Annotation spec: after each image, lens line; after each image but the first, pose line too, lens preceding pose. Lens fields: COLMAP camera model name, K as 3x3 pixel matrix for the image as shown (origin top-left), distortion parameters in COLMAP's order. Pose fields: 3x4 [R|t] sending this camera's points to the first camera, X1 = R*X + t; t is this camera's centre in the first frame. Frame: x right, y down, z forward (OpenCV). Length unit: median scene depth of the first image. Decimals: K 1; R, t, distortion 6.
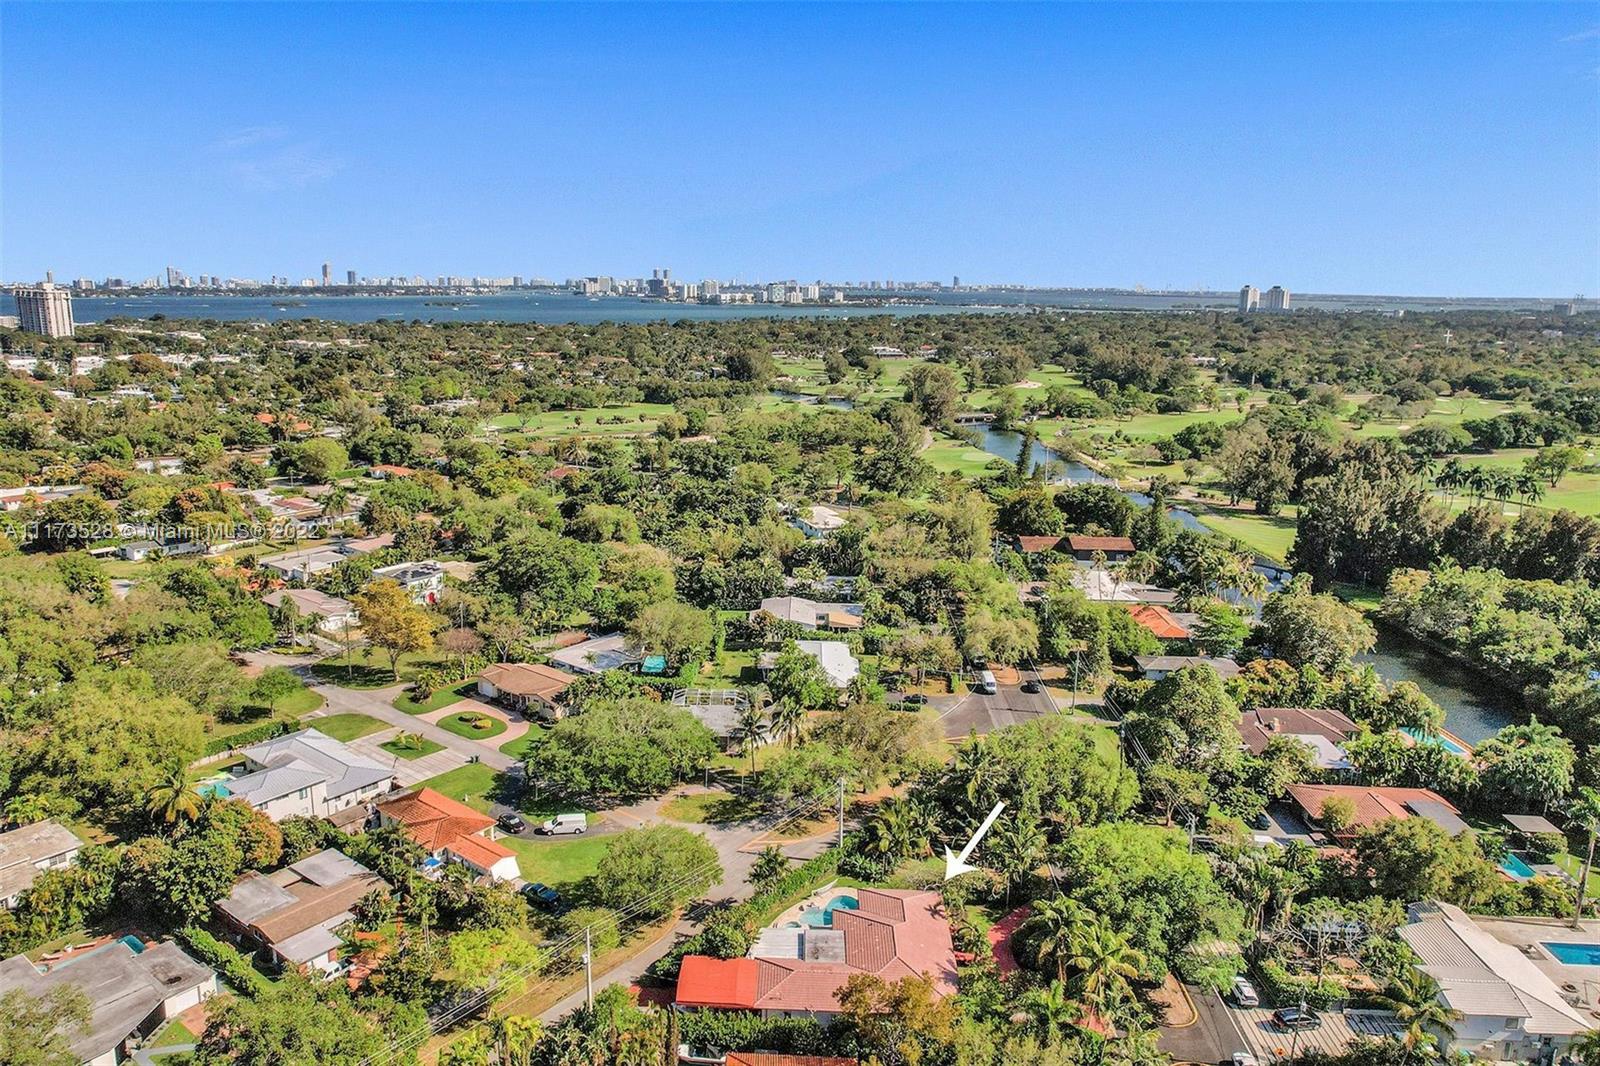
lens RADIAL K [[1103.6, 0, 800.9], [0, 1103.6, 524.5], [0, 0, 1]] dist [-0.066002, 0.059160]
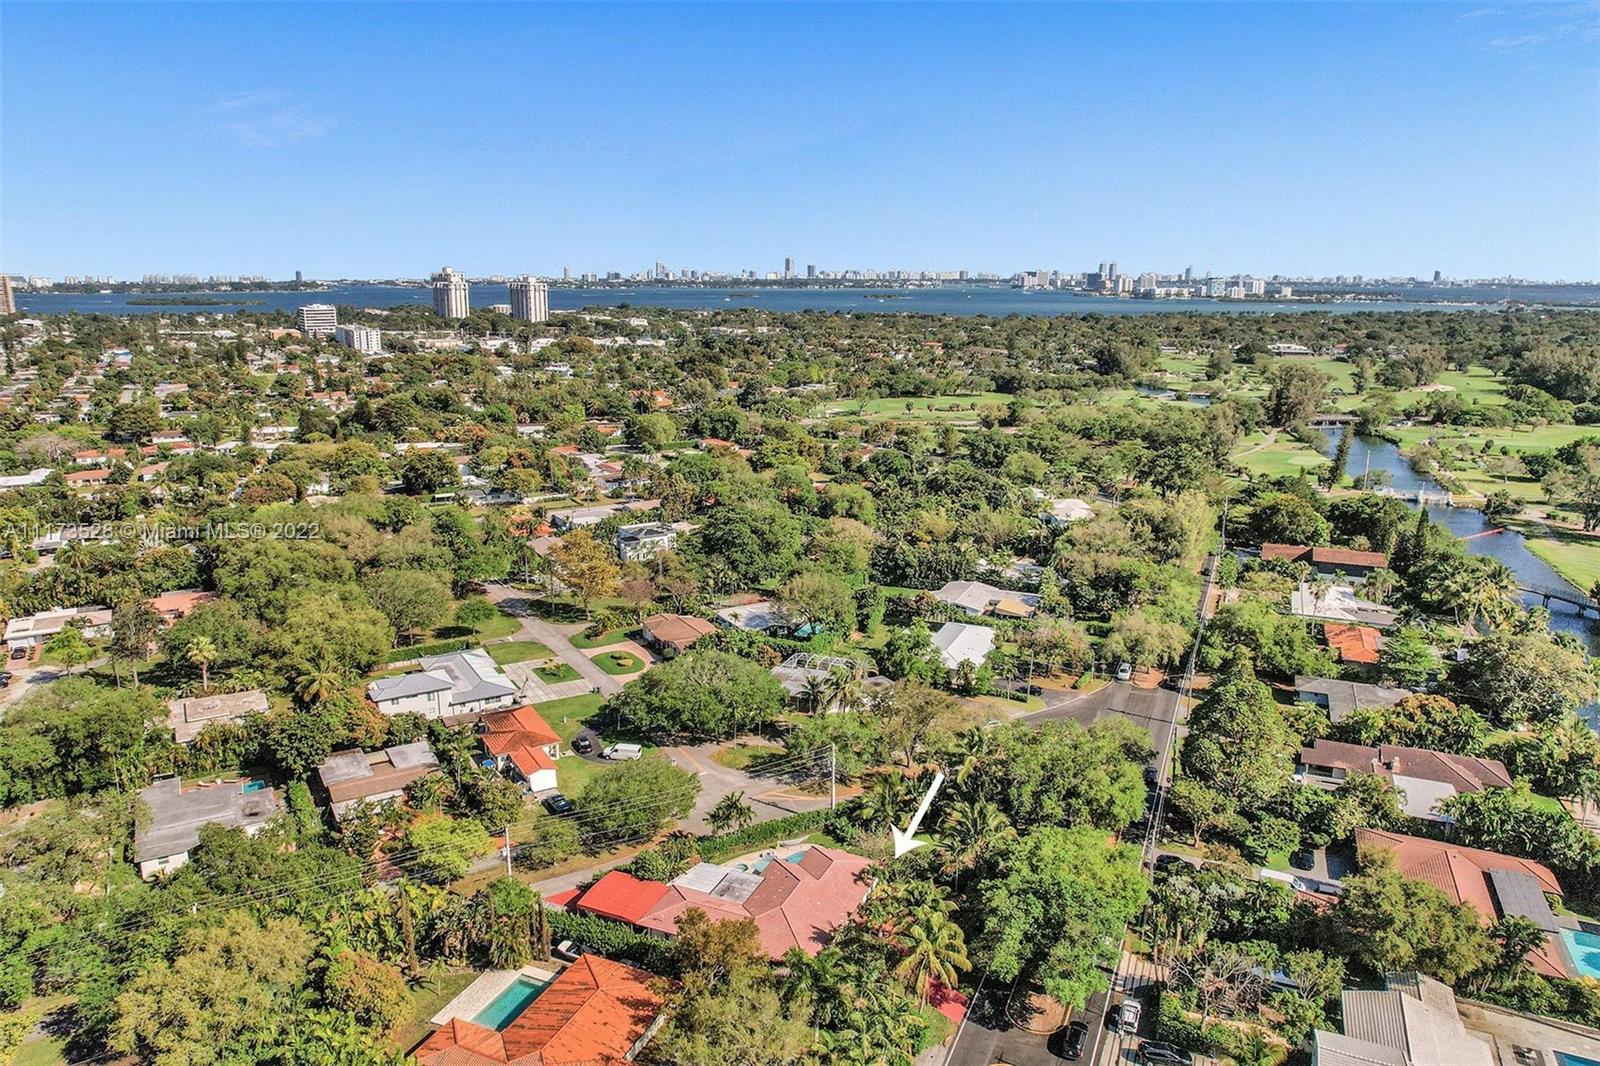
lens RADIAL K [[1062.5, 0, 815.1], [0, 1062.5, 518.3], [0, 0, 1]] dist [-0.066521, 0.062099]
pose [[0.939796, 0.071094, -0.334260, 0.201973], [-0.068454, 0.997460, 0.019687, -0.003235], [0.334811, 0.004380, 0.942275, 0.017476]]
